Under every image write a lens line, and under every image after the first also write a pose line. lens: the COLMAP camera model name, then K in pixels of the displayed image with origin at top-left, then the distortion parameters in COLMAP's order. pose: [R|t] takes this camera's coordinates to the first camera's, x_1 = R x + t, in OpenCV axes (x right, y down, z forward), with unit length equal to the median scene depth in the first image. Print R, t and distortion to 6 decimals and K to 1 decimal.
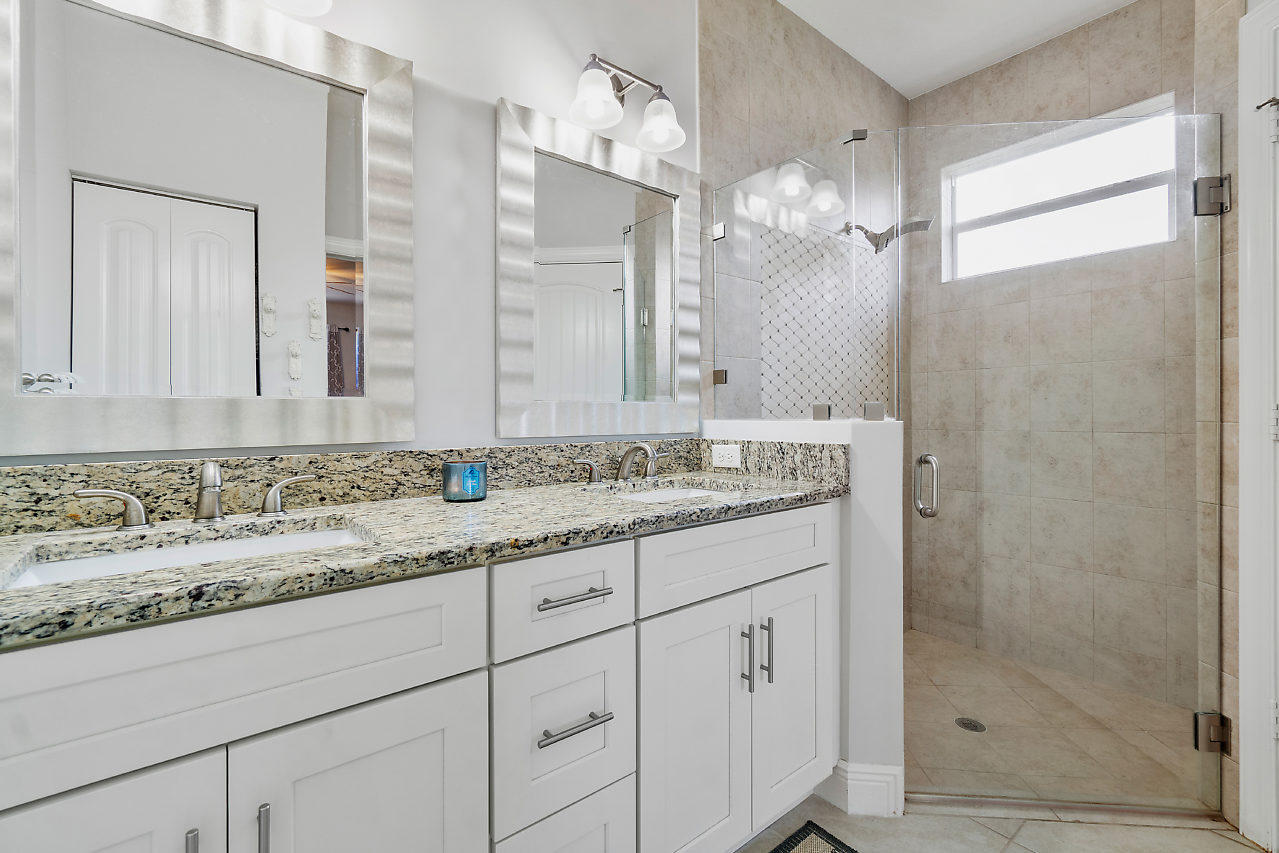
lens RADIAL K [[551.2, 0, 635.6], [0, 551.2, 416.9], [0, 0, 1]] dist [-0.005821, 0.005880]
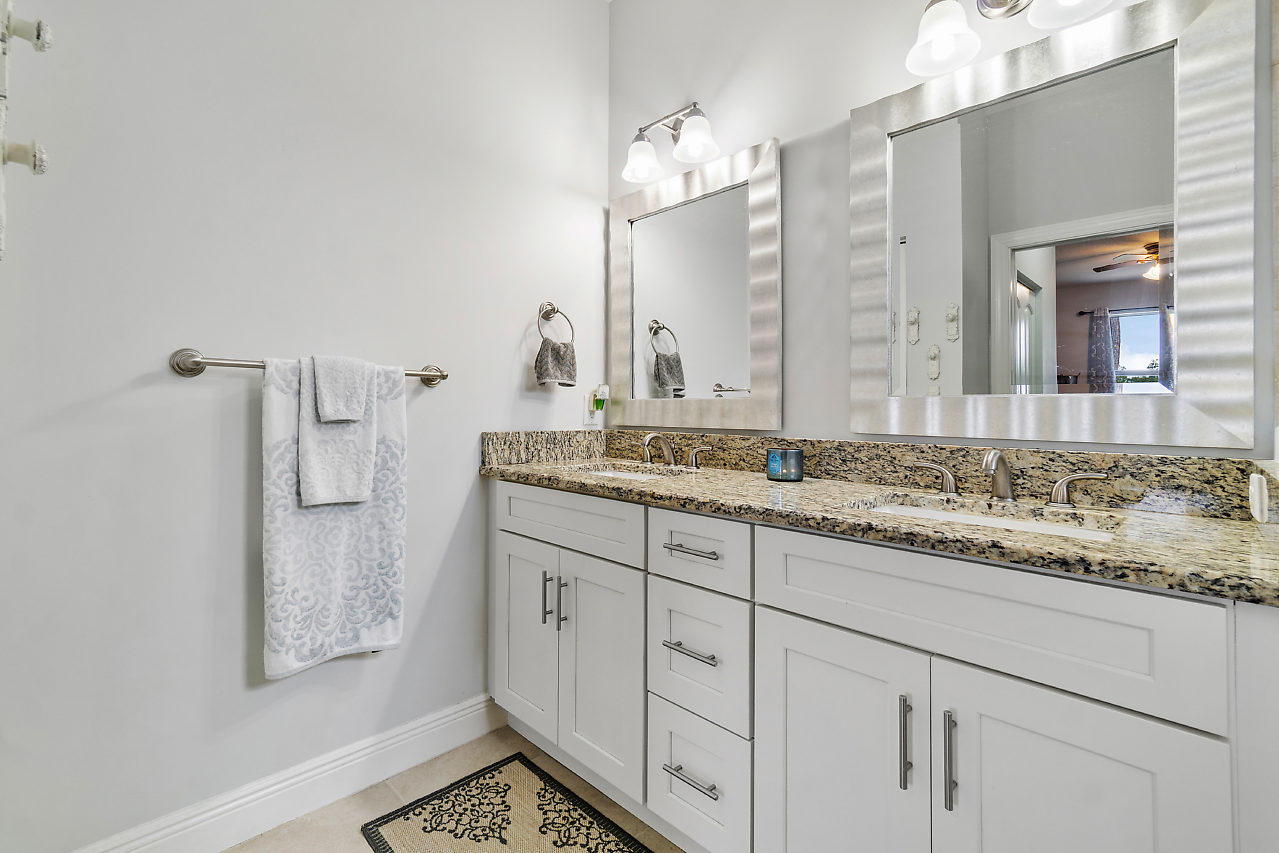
lens RADIAL K [[551.2, 0, 637.6], [0, 551.2, 414.2], [0, 0, 1]] dist [-0.005821, 0.005880]
pose [[0.124140, 0.010987, -0.992204, 0.877923], [-0.015212, 0.999842, 0.009168, -0.001125], [0.992148, 0.013955, 0.124288, 0.541953]]
